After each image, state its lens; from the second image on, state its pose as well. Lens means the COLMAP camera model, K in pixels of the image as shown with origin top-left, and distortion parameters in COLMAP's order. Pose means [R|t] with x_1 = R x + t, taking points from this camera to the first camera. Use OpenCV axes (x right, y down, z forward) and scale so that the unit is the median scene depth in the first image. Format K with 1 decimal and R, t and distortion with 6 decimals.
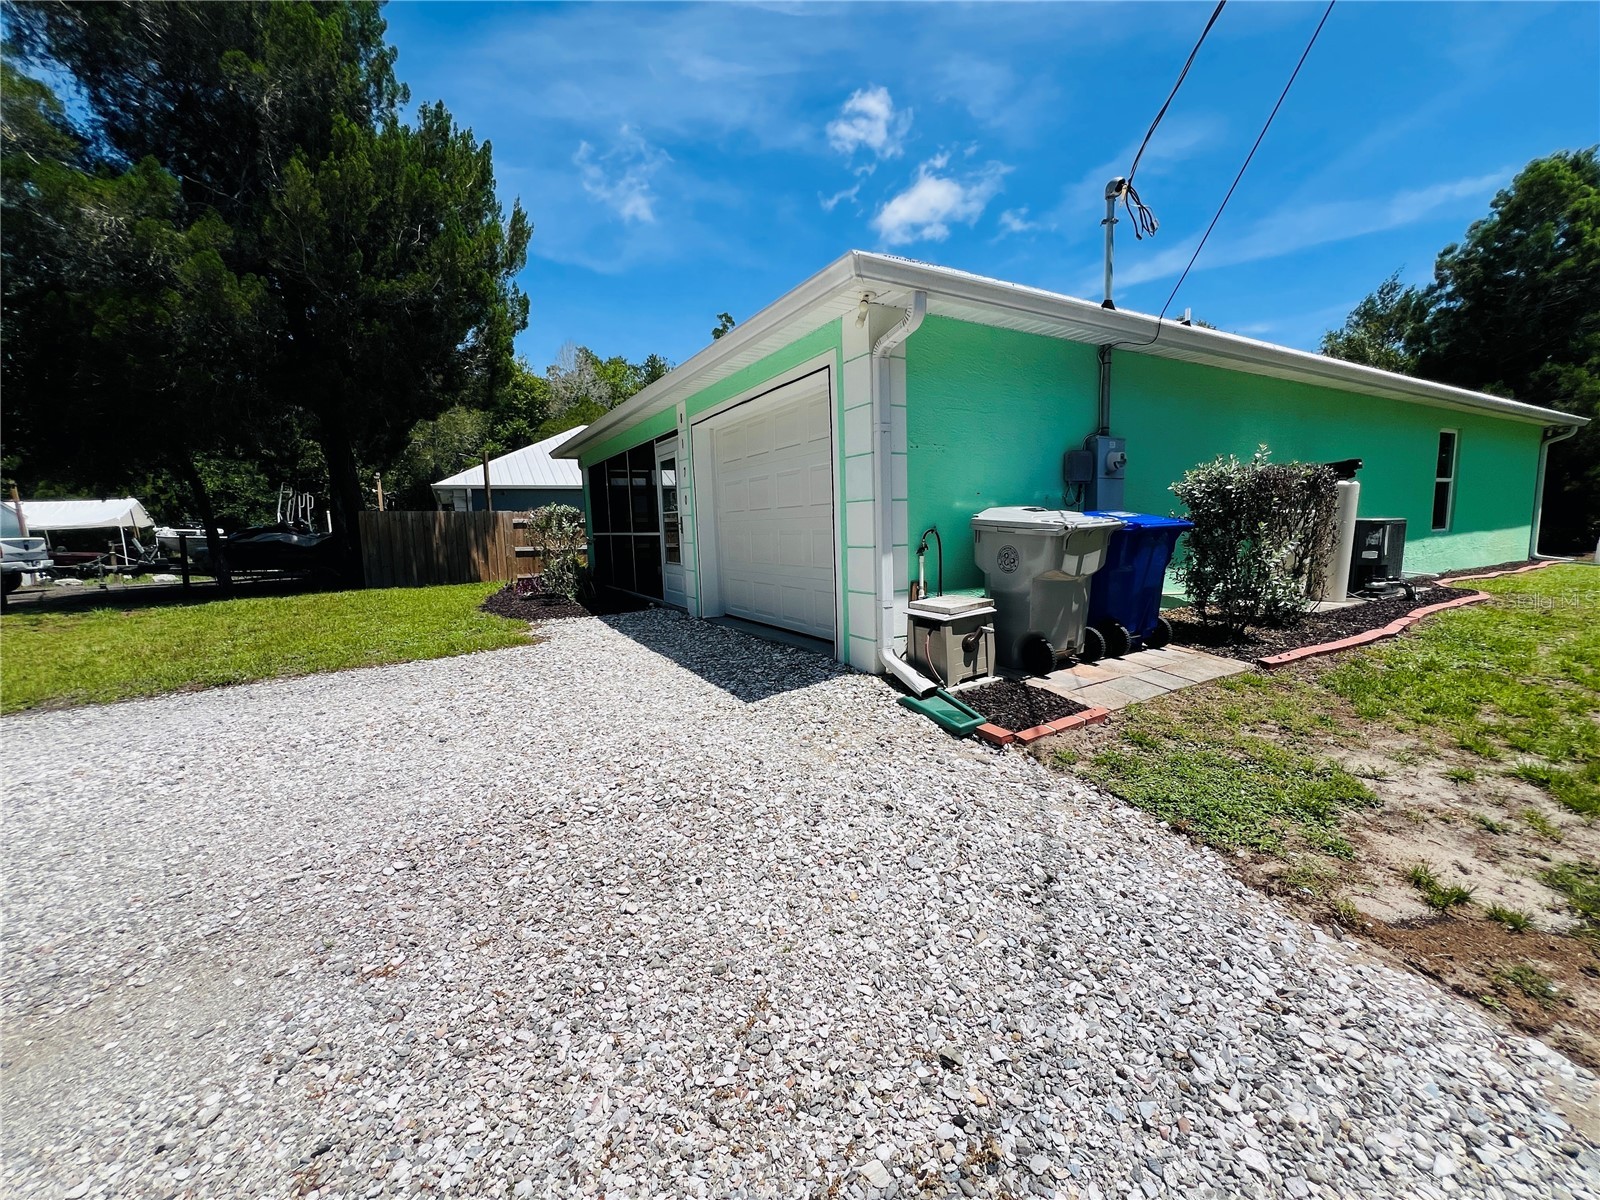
lens RADIAL K [[634.9, 0, 802.7], [0, 634.9, 597.7], [0, 0, 1]] dist [0.002839, -0.000205]
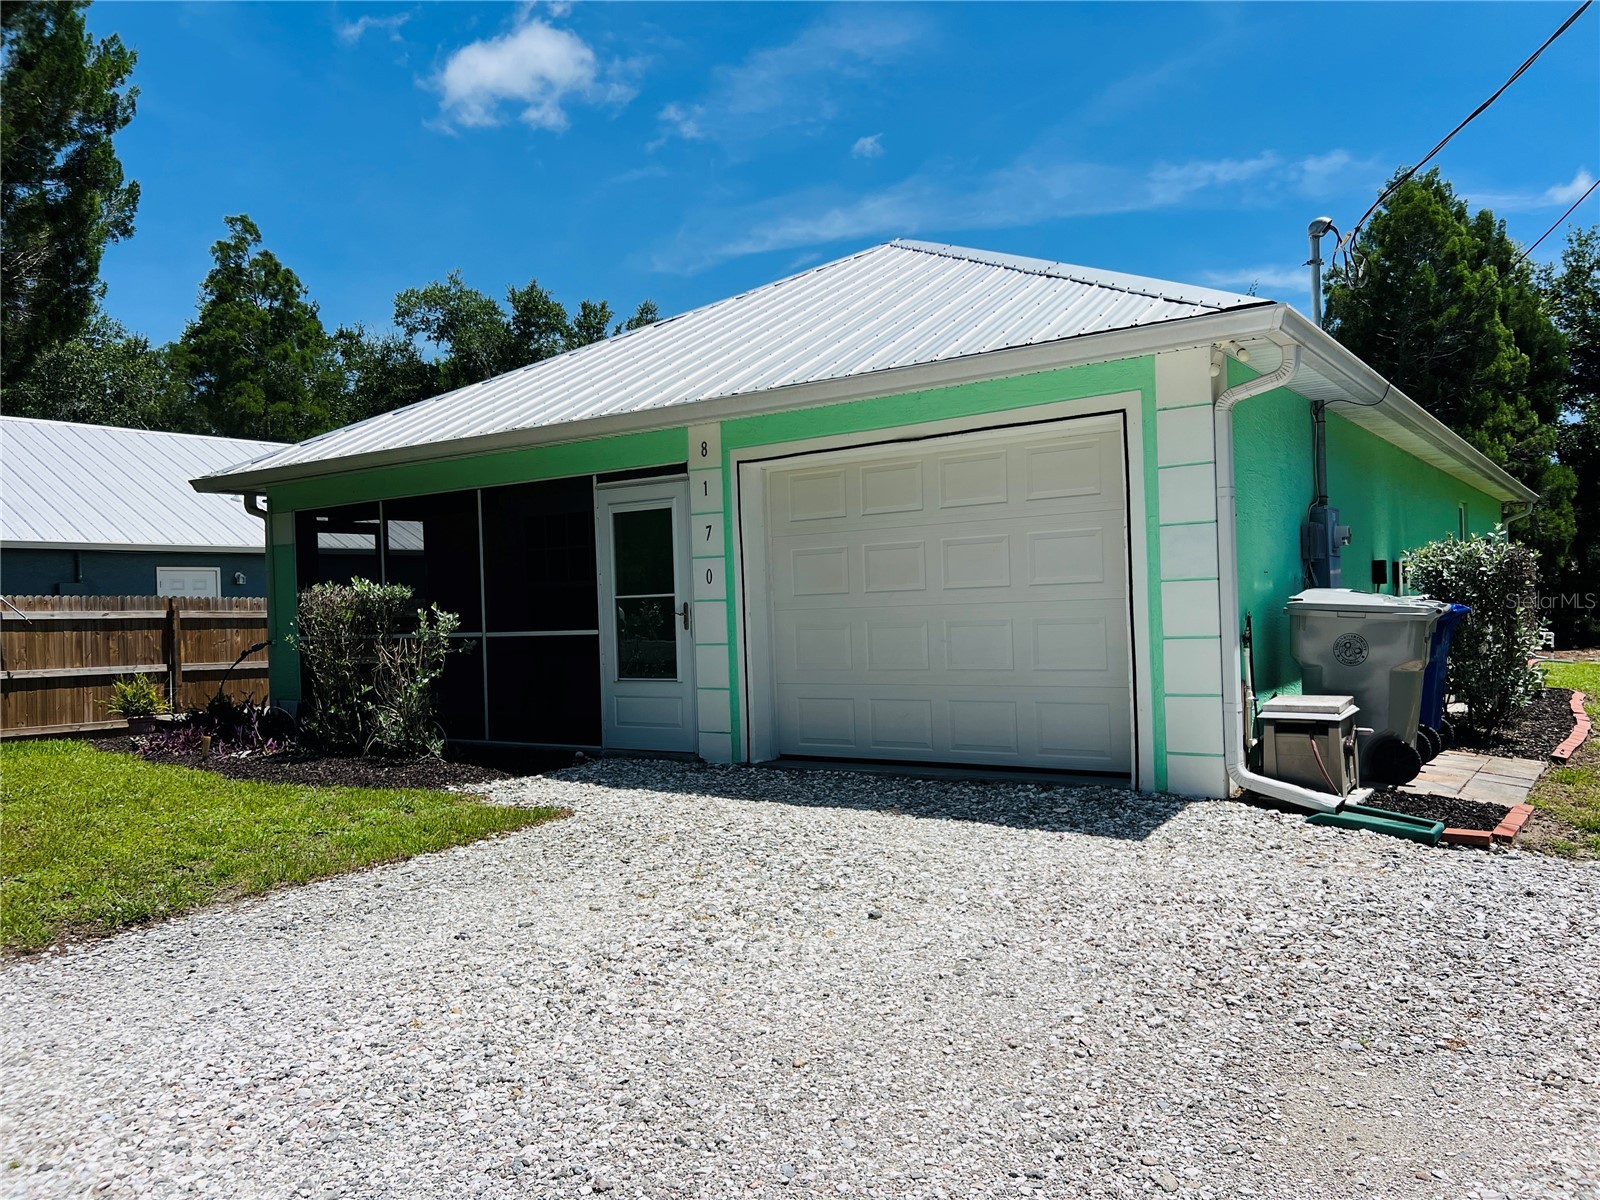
lens RADIAL K [[1186.5, 0, 797.4], [0, 1186.5, 607.6], [0, 0, 1]] dist [0.017854, 0.004046]
pose [[0.914107, -0.000987, 0.405473, -0.793879], [0.053128, 0.991667, -0.117360, 0.025599], [-0.401978, 0.128821, 0.906542, -0.124215]]
